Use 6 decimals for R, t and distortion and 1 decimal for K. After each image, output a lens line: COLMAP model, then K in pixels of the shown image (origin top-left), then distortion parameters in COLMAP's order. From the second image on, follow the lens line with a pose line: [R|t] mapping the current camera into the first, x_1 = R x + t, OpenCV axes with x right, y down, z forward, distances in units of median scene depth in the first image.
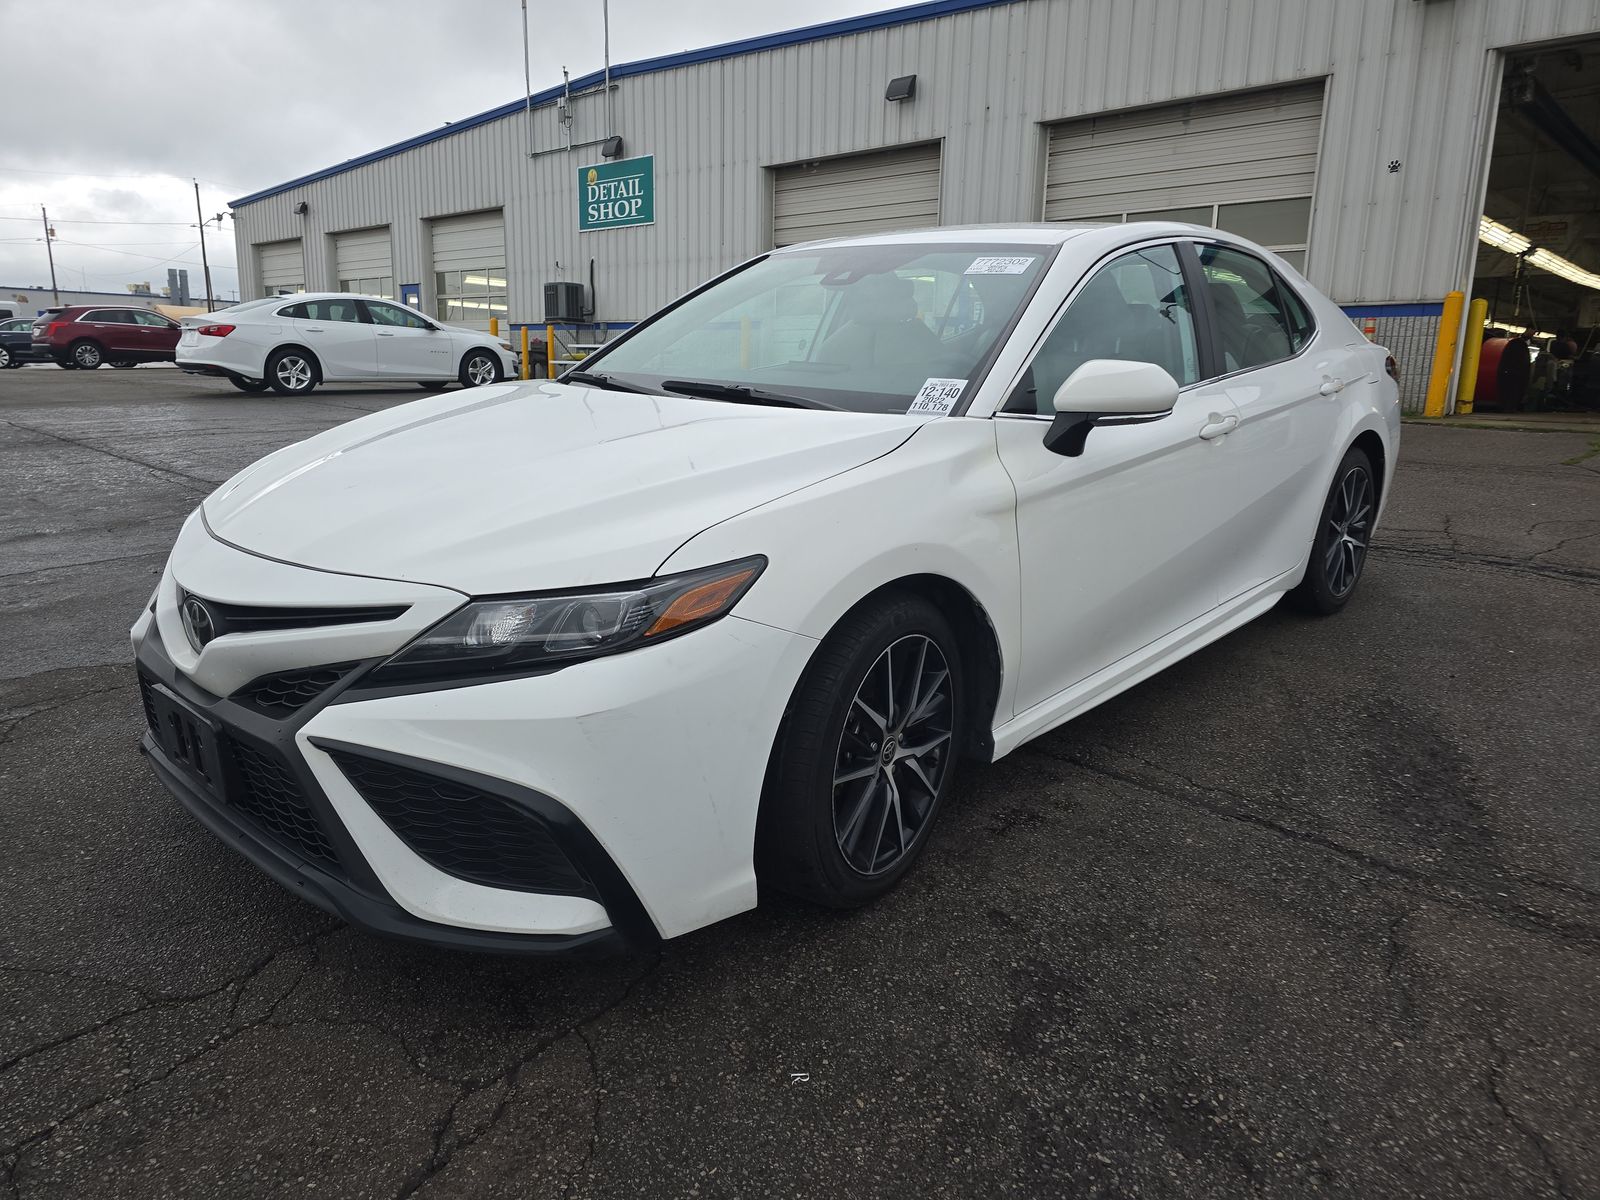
lens RADIAL K [[1081.8, 0, 800.0], [0, 1081.8, 600.0], [0, 0, 1]] dist [0.039309, -0.027849]
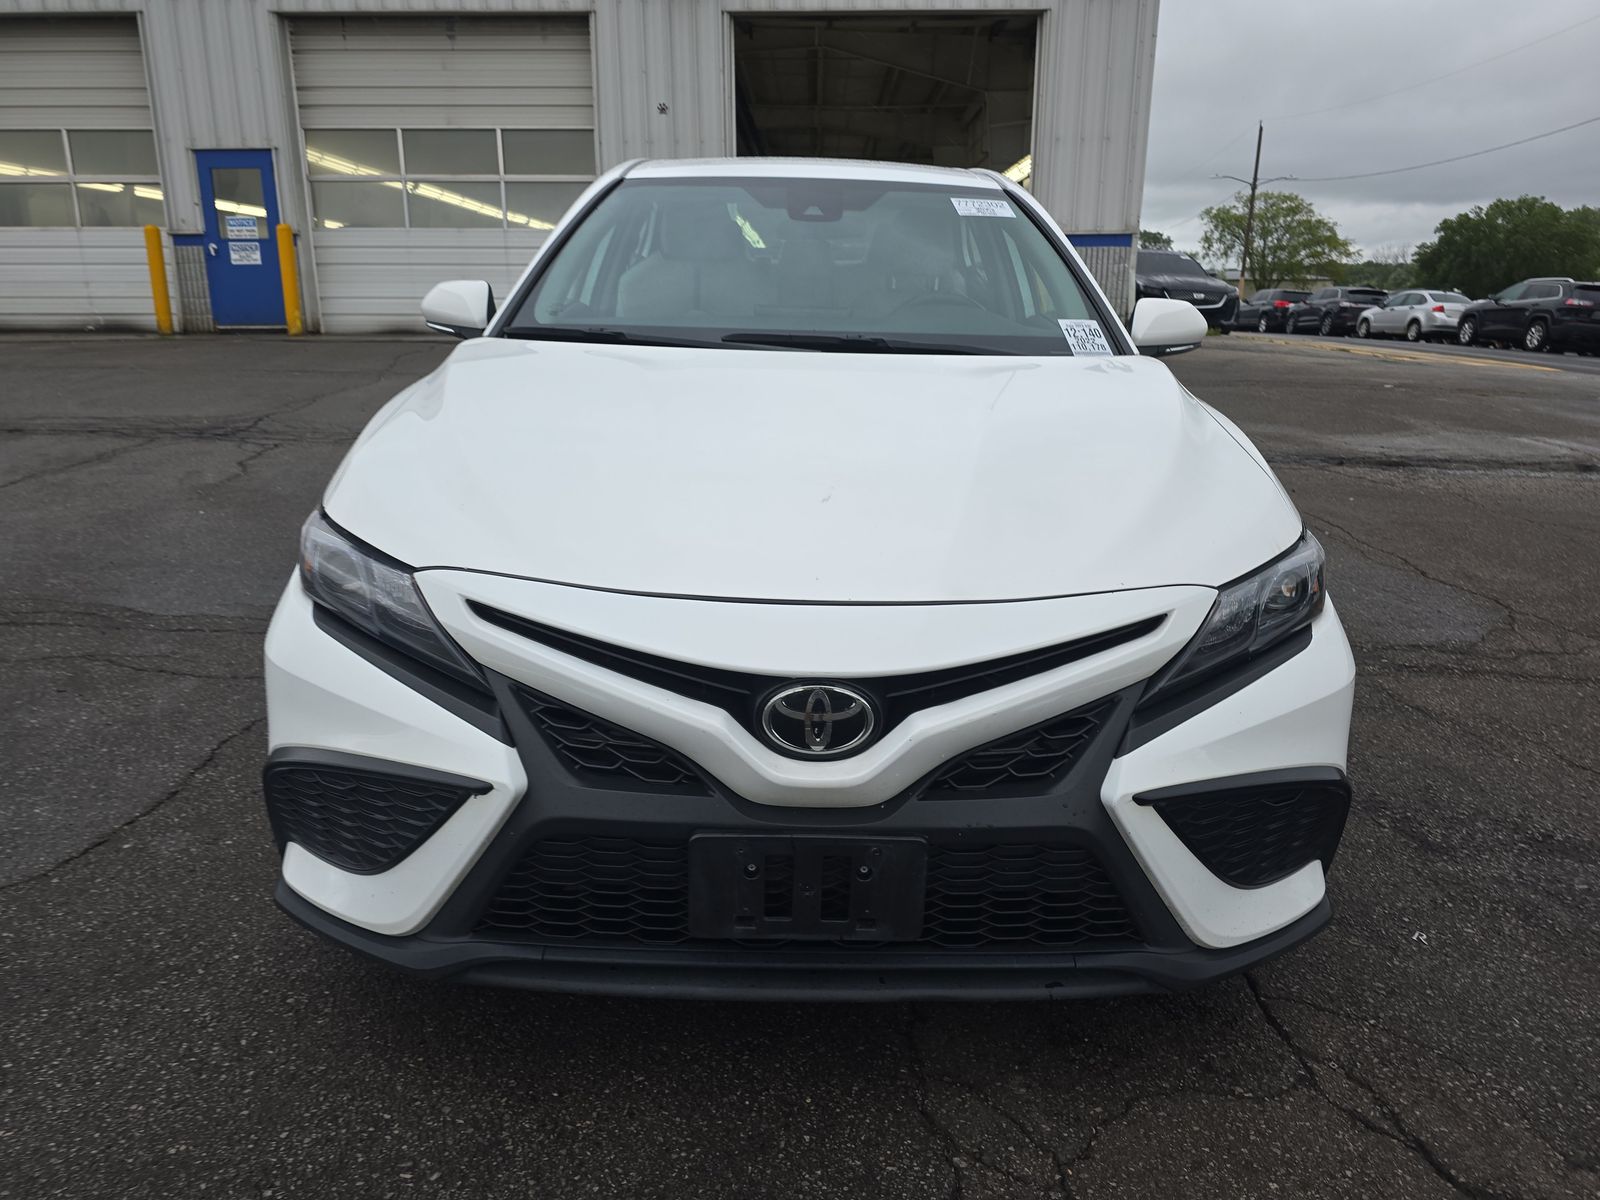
lens RADIAL K [[1094.7, 0, 800.0], [0, 1094.7, 600.0], [0, 0, 1]] dist [0.016297, -0.006299]
pose [[0.721560, -0.204983, 0.661311, -0.205425], [0.162142, 0.978635, 0.126428, -0.029193], [-0.673098, 0.016001, 0.739380, 0.099909]]
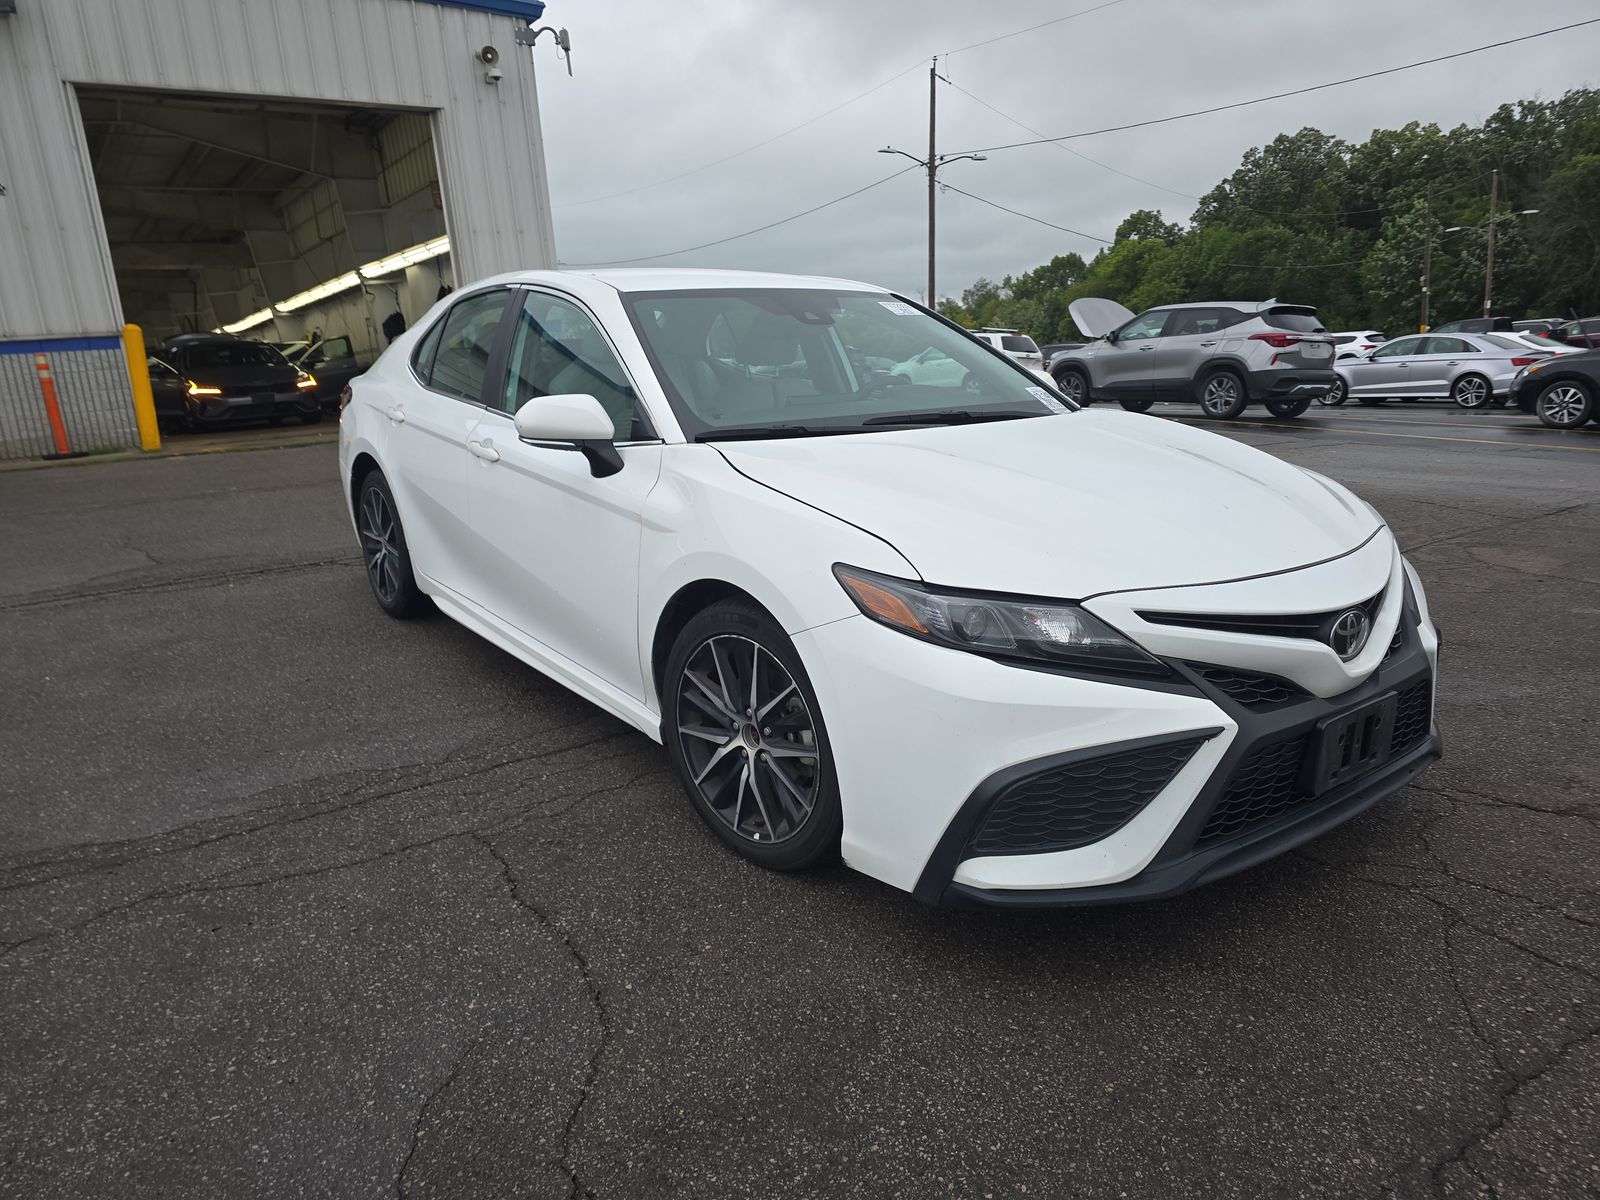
lens RADIAL K [[1114.2, 0, 809.0], [0, 1114.2, 600.3], [0, 0, 1]] dist [0.027920, -0.021481]
pose [[0.155872, -0.246395, 0.956553, -0.348223], [0.275944, 0.940697, 0.197345, -0.077817], [-0.948451, 0.233195, 0.214619, 0.255505]]
